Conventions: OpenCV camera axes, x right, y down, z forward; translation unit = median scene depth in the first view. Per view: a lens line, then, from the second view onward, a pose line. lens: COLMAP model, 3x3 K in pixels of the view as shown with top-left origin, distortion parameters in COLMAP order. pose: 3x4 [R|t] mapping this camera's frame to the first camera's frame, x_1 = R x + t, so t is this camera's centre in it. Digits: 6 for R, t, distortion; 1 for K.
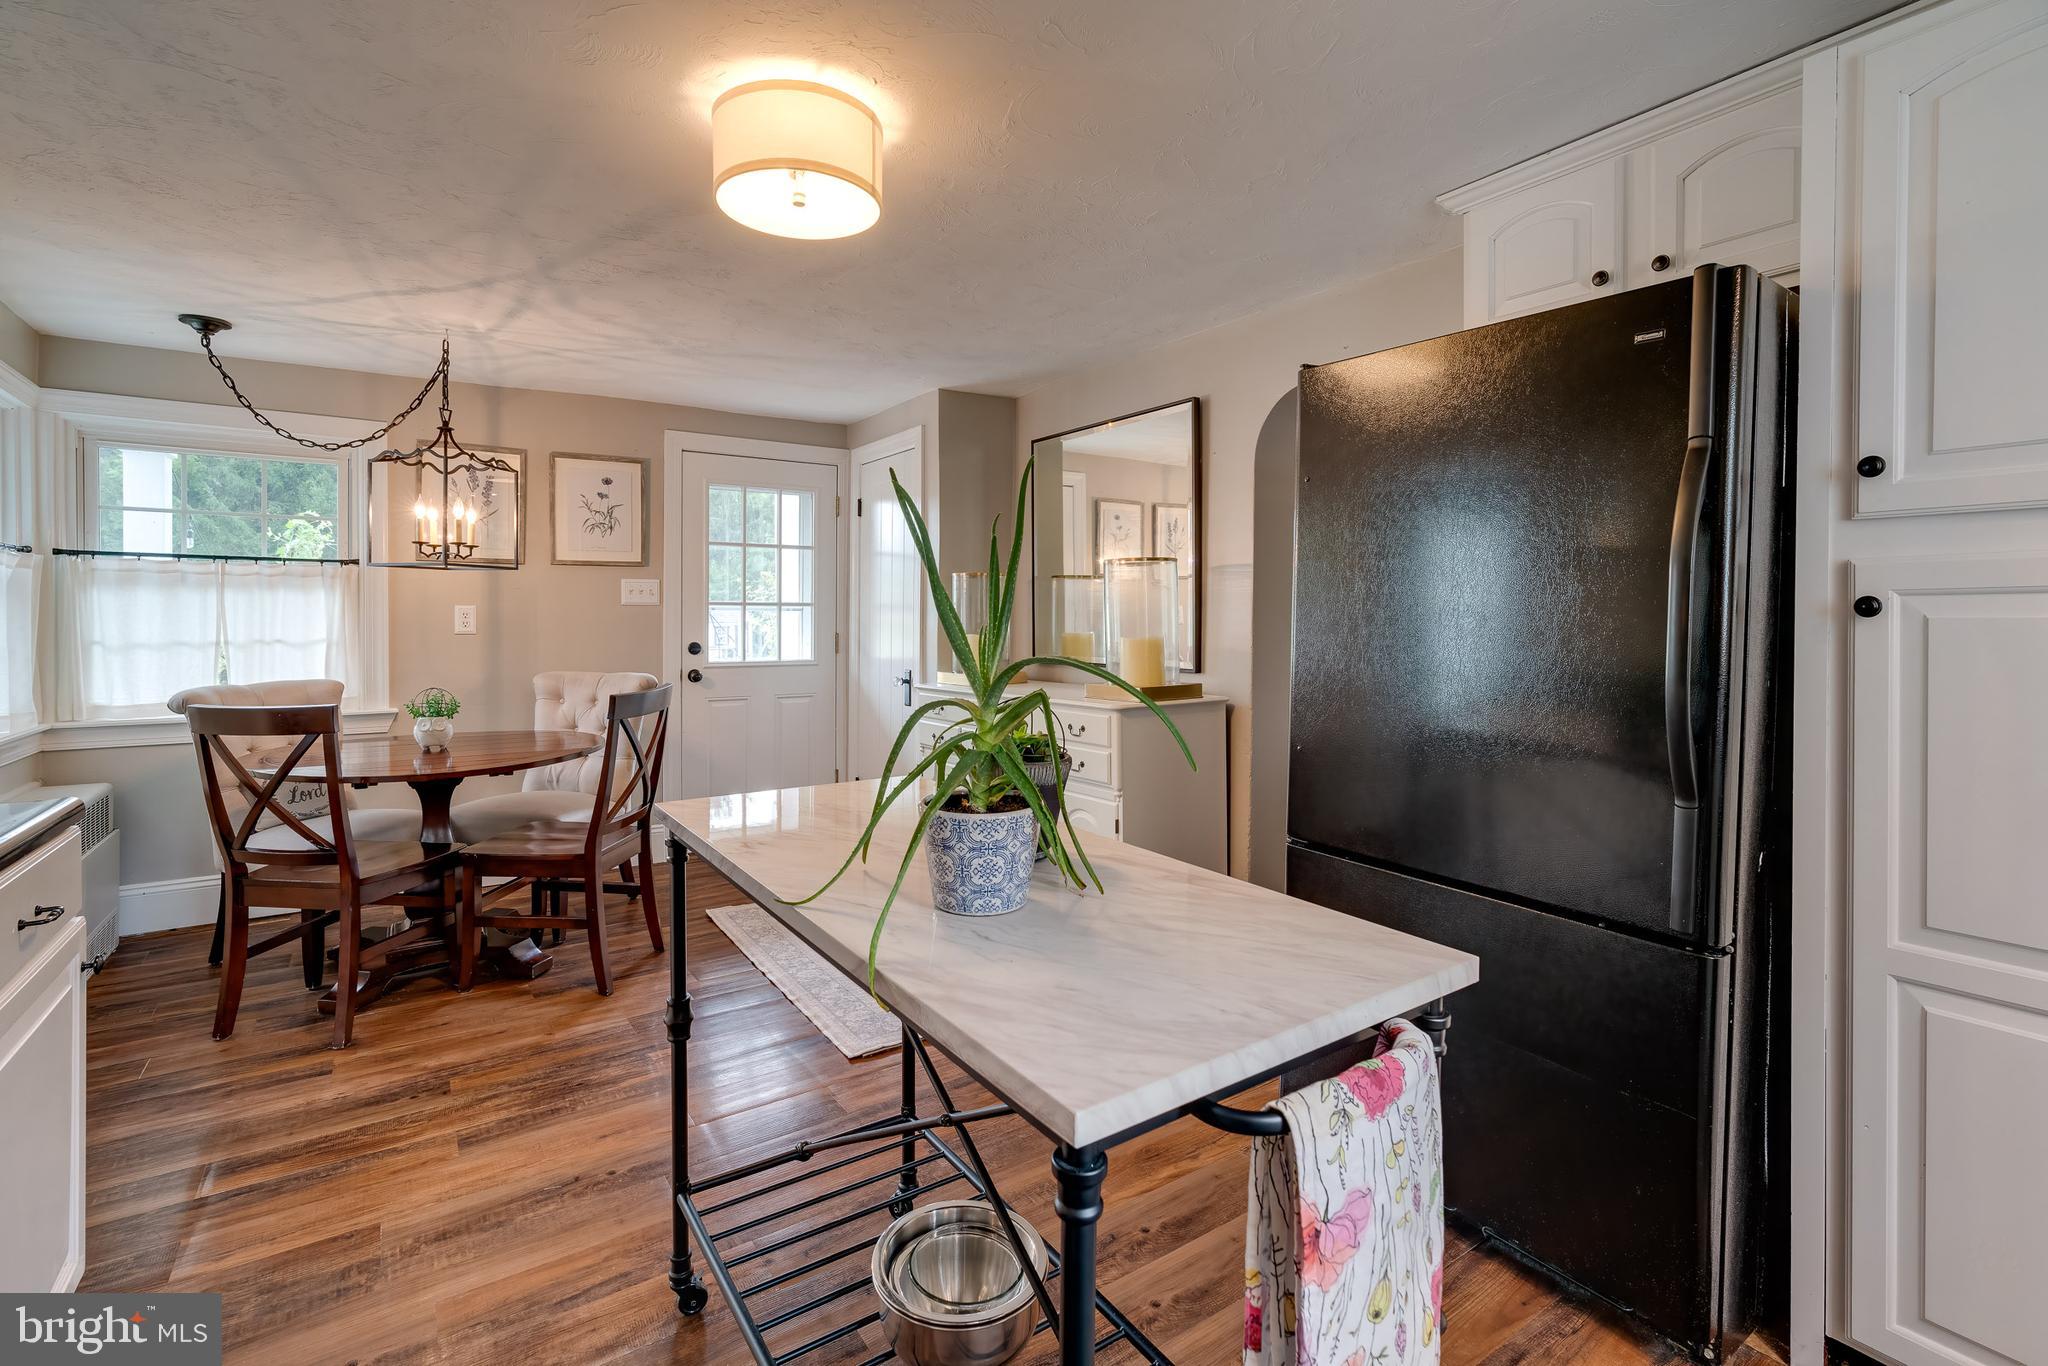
lens RADIAL K [[933.6, 0, 1018.3], [0, 933.6, 625.7], [0, 0, 1]] dist [0.003932, 0.000601]
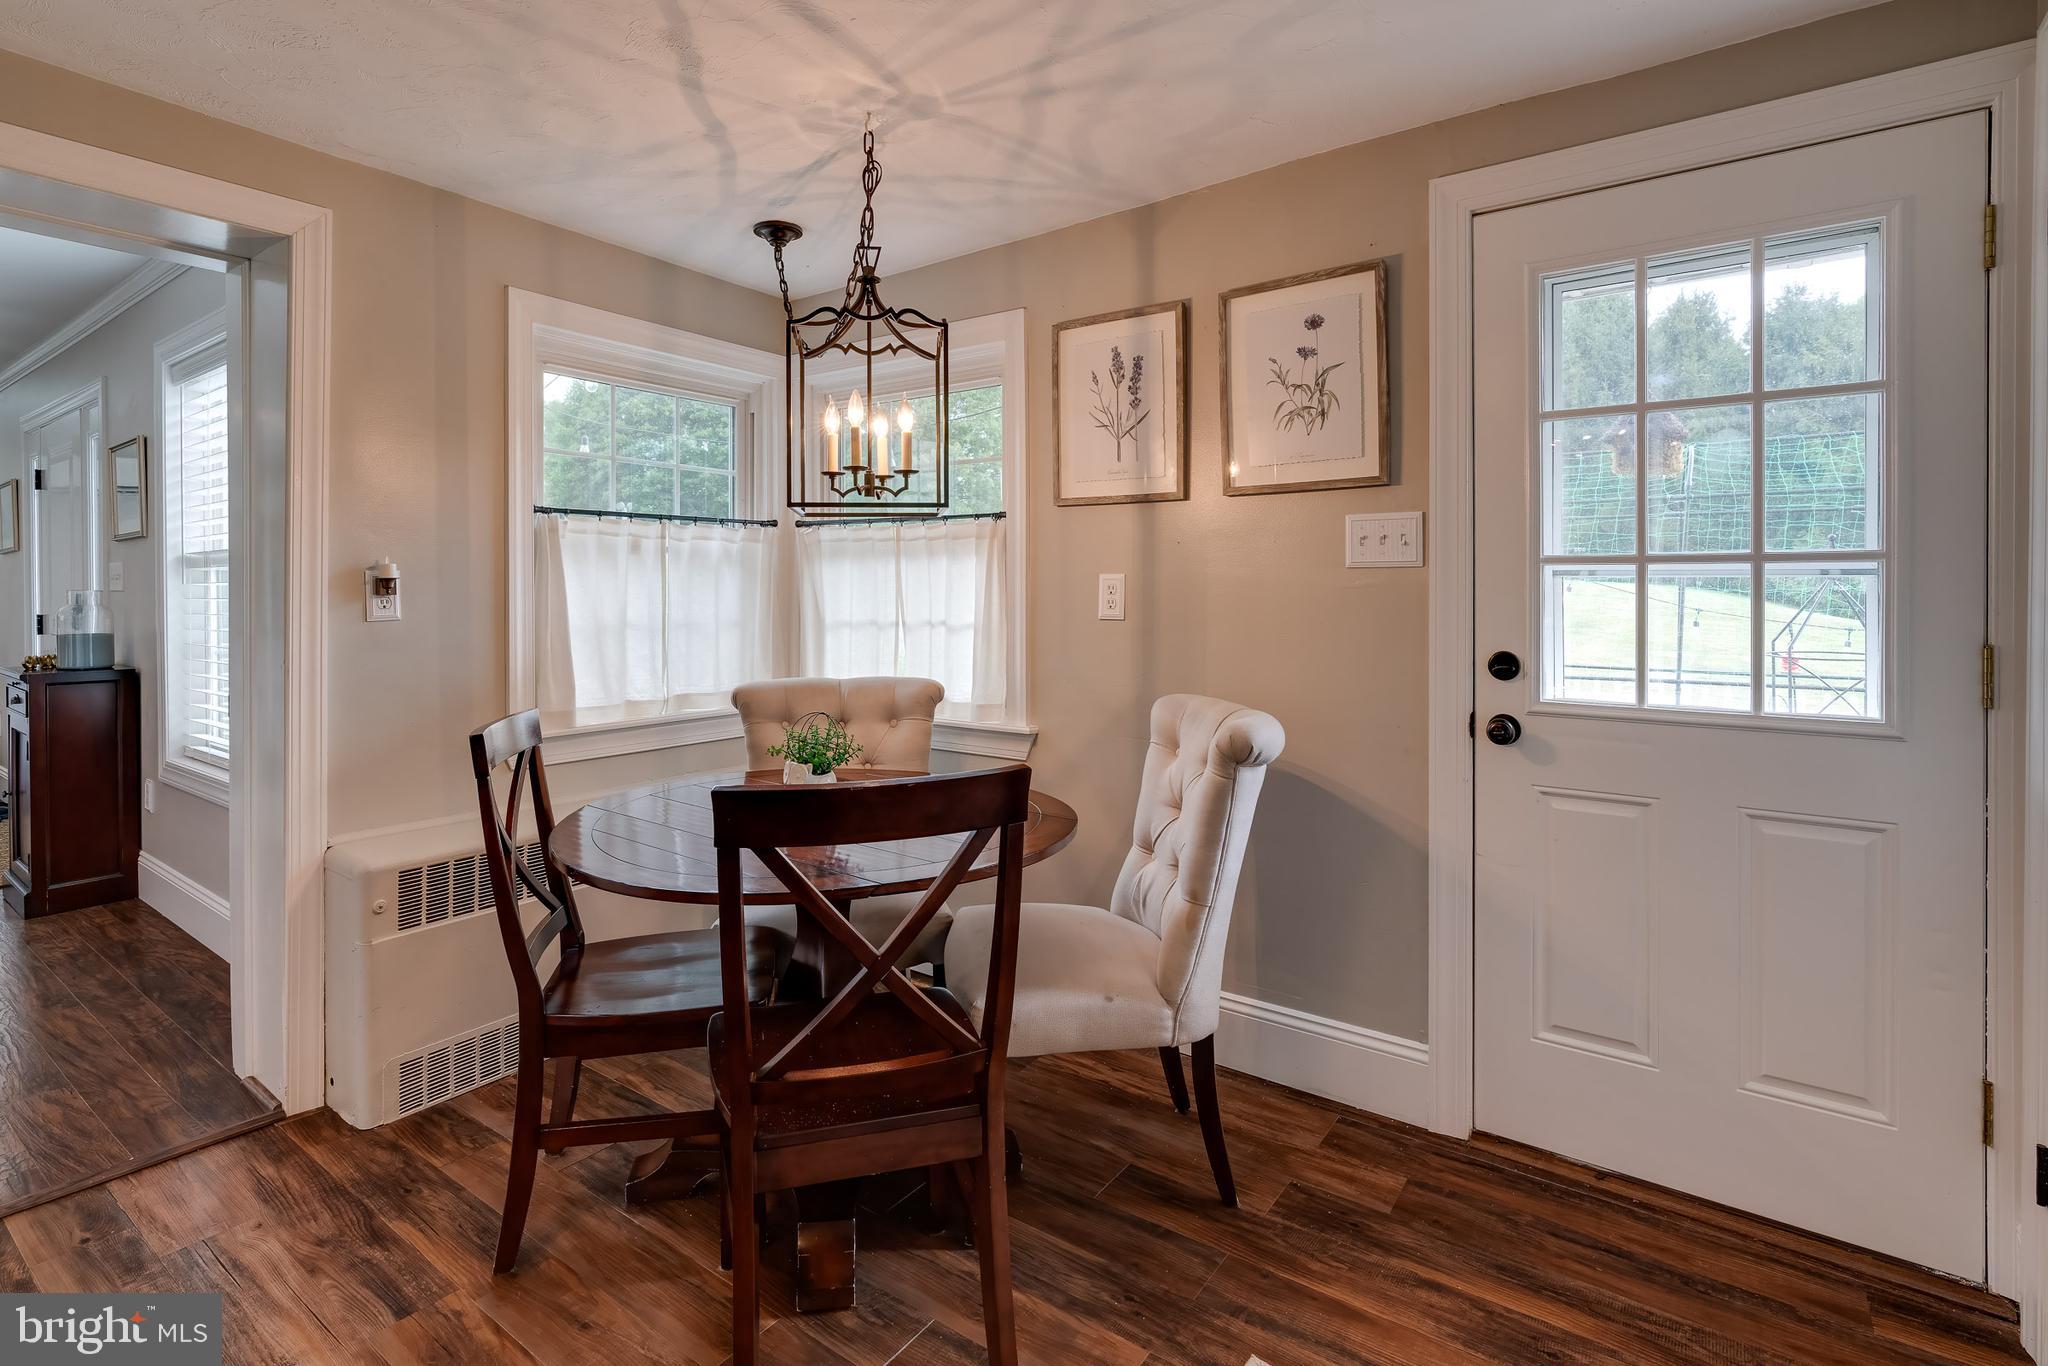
lens RADIAL K [[994.7, 0, 1020.8], [0, 994.7, 593.0], [0, 0, 1]] dist [-0.068573, 0.041693]
pose [[0.323506, 0.007804, -0.946194, 0.010929], [-0.005202, 0.999966, 0.006469, -0.012768], [0.946212, 0.002829, 0.323536, 0.728877]]
